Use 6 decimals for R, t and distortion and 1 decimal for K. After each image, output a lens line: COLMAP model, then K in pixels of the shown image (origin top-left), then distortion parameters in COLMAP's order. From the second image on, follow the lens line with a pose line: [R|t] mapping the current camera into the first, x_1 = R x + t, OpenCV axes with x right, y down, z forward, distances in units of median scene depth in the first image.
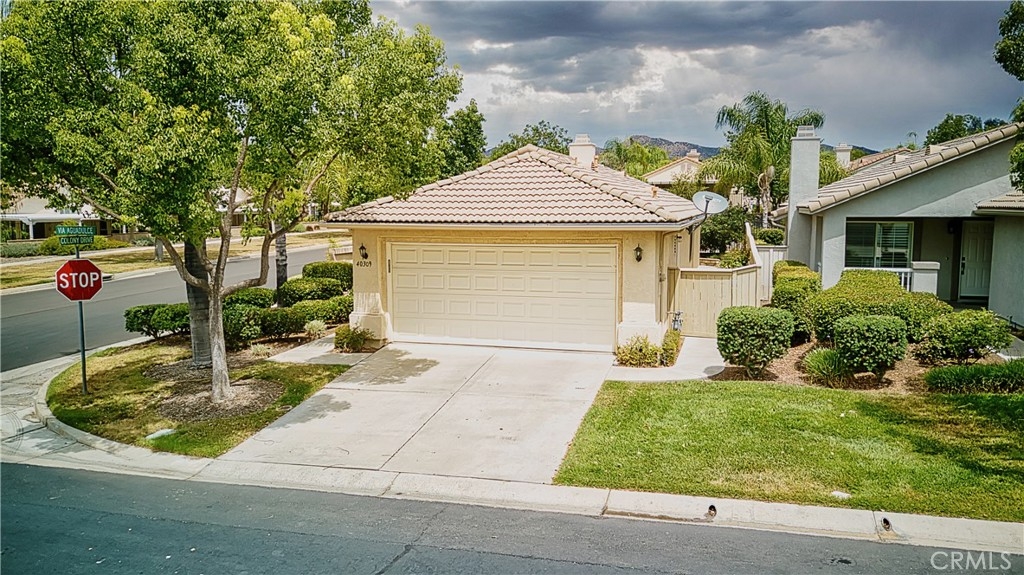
lens RADIAL K [[777.5, 0, 508.4], [0, 777.5, 285.8], [0, 0, 1]] dist [0.001518, 0.001863]
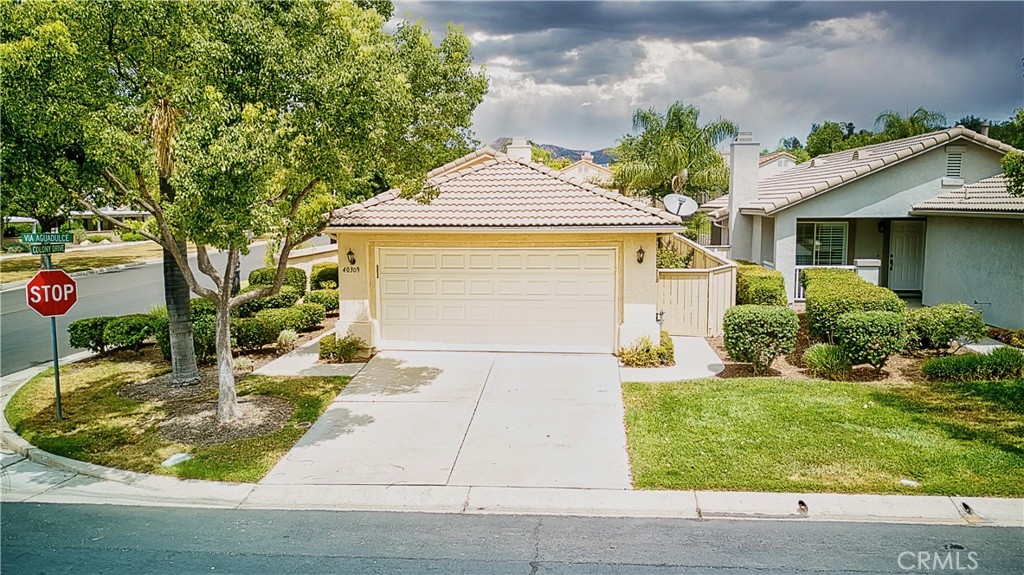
lens RADIAL K [[777.5, 0, 508.4], [0, 777.5, 285.8], [0, 0, 1]] dist [0.001518, 0.001863]
pose [[0.987011, -0.019112, 0.159515, -0.193821], [0.019232, 0.999815, 0.000791, -0.007136], [-0.159500, 0.002287, 0.987195, 0.031219]]
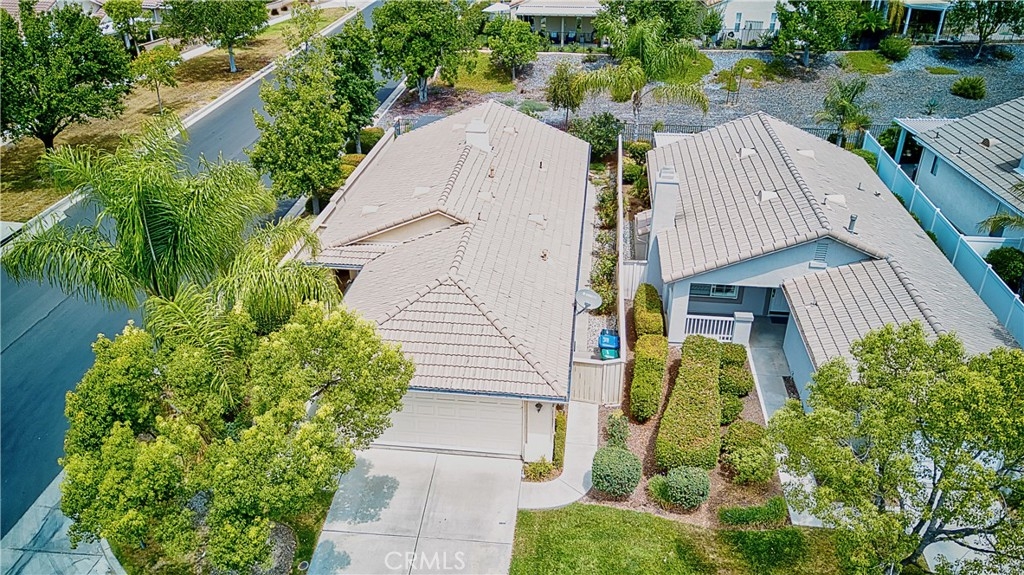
lens RADIAL K [[777.5, 0, 508.4], [0, 777.5, 285.8], [0, 0, 1]] dist [0.001518, 0.001863]
pose [[0.986657, -0.068219, 0.147832, -0.091244], [0.007652, 0.926411, 0.376436, -0.903528], [-0.162634, -0.370282, 0.914572, -0.217130]]
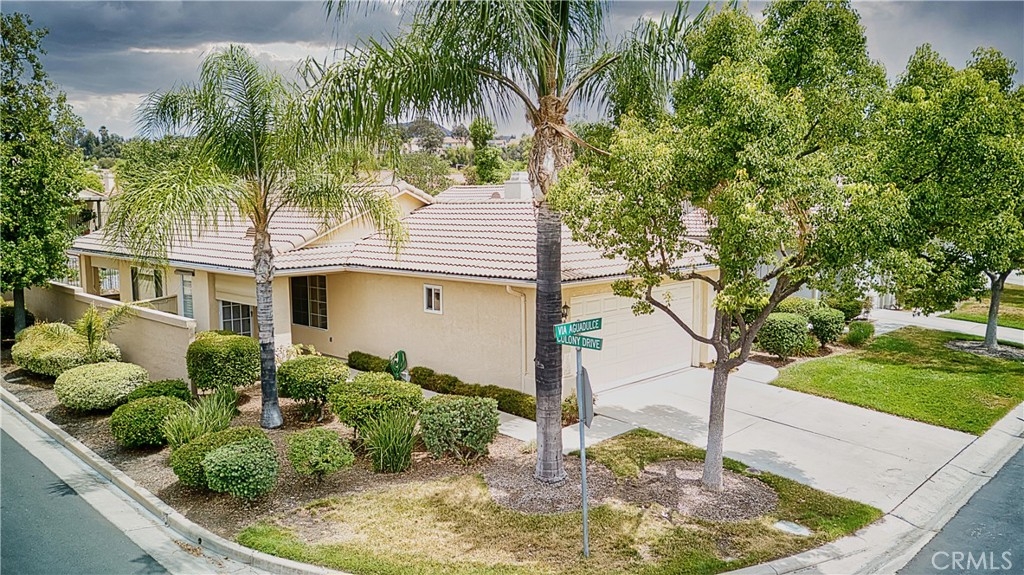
lens RADIAL K [[777.5, 0, 508.4], [0, 777.5, 285.8], [0, 0, 1]] dist [0.001518, 0.001863]
pose [[0.479625, -0.095577, 0.872253, -1.321496], [0.089205, 0.994211, 0.059889, -0.172893], [-0.872927, 0.049085, 0.485375, 0.793818]]
